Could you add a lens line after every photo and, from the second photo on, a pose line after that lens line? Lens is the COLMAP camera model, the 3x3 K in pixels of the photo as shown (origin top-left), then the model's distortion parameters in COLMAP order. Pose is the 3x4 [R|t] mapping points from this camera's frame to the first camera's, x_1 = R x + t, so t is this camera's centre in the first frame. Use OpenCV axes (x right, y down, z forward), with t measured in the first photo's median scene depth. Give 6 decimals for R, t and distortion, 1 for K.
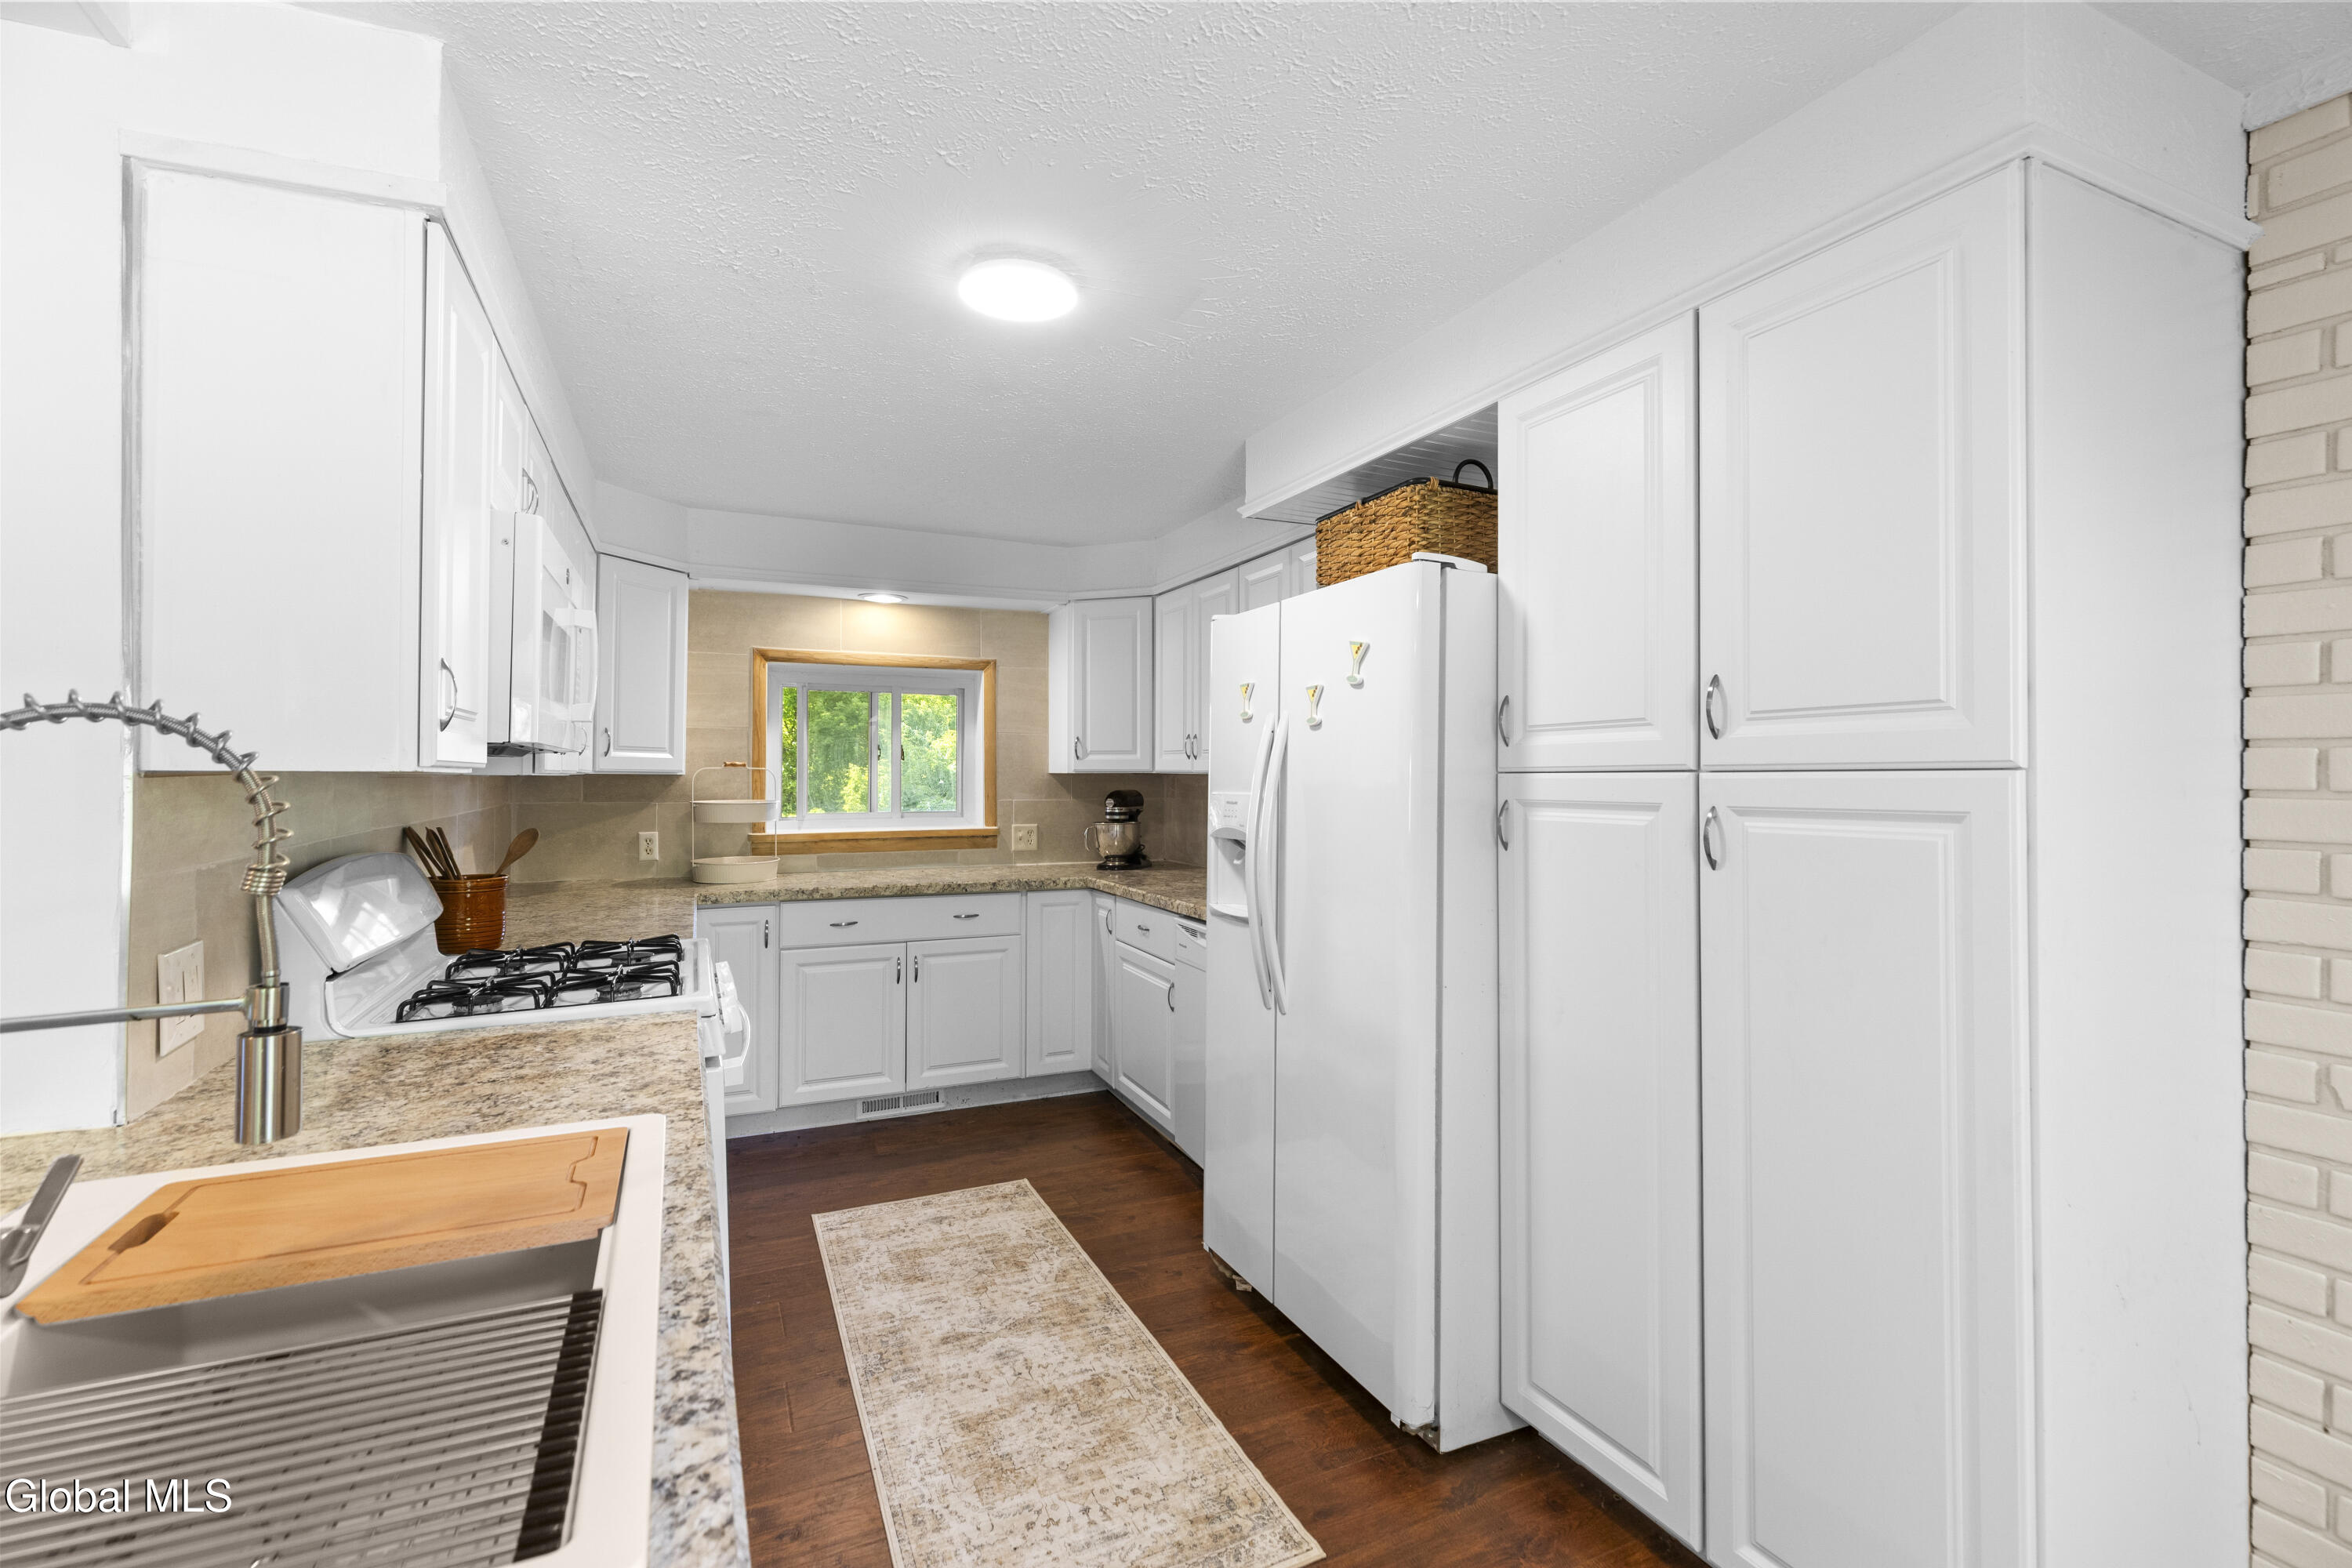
lens RADIAL K [[1074.6, 0, 1174.3], [0, 1074.6, 766.2], [0, 0, 1]] dist [0.004728, 0.000620]
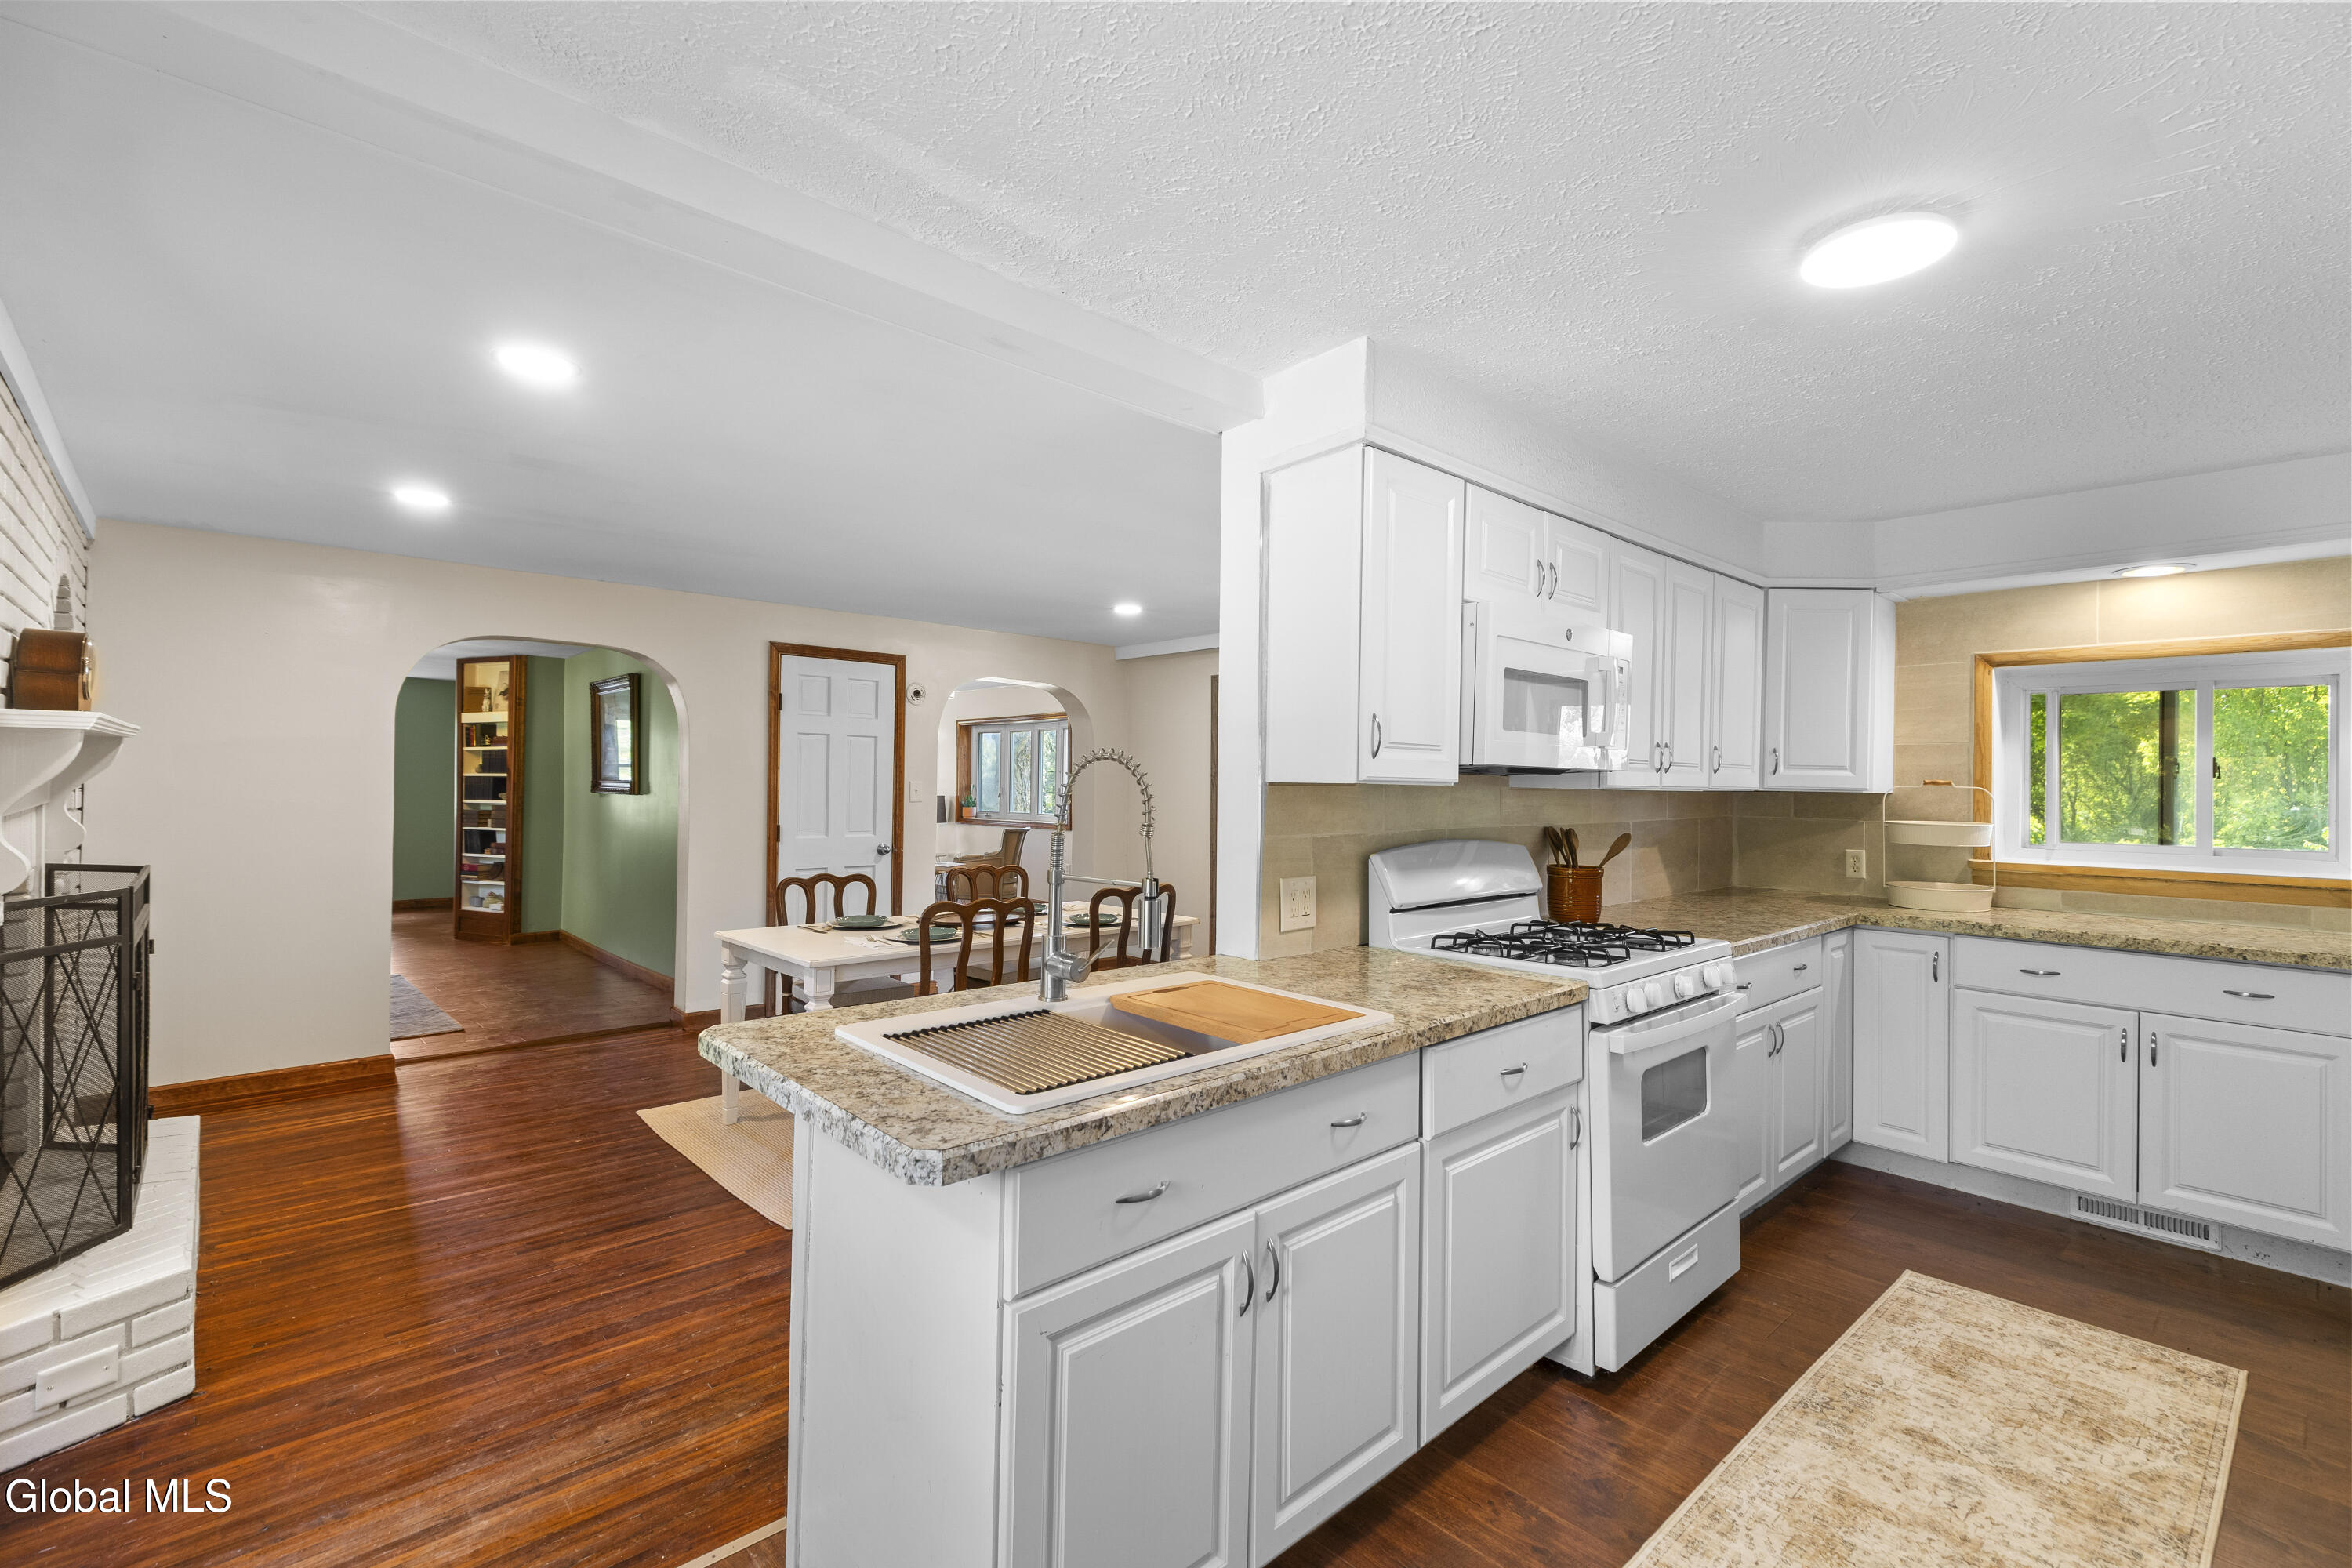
lens RADIAL K [[1074.6, 0, 1168.5], [0, 1074.6, 774.2], [0, 0, 1]] dist [0.004728, 0.000620]
pose [[0.267809, -0.005467, -0.963456, 0.360005], [-0.006290, 0.999953, -0.007423, 0.002255], [0.963451, 0.008048, 0.267762, 0.127159]]
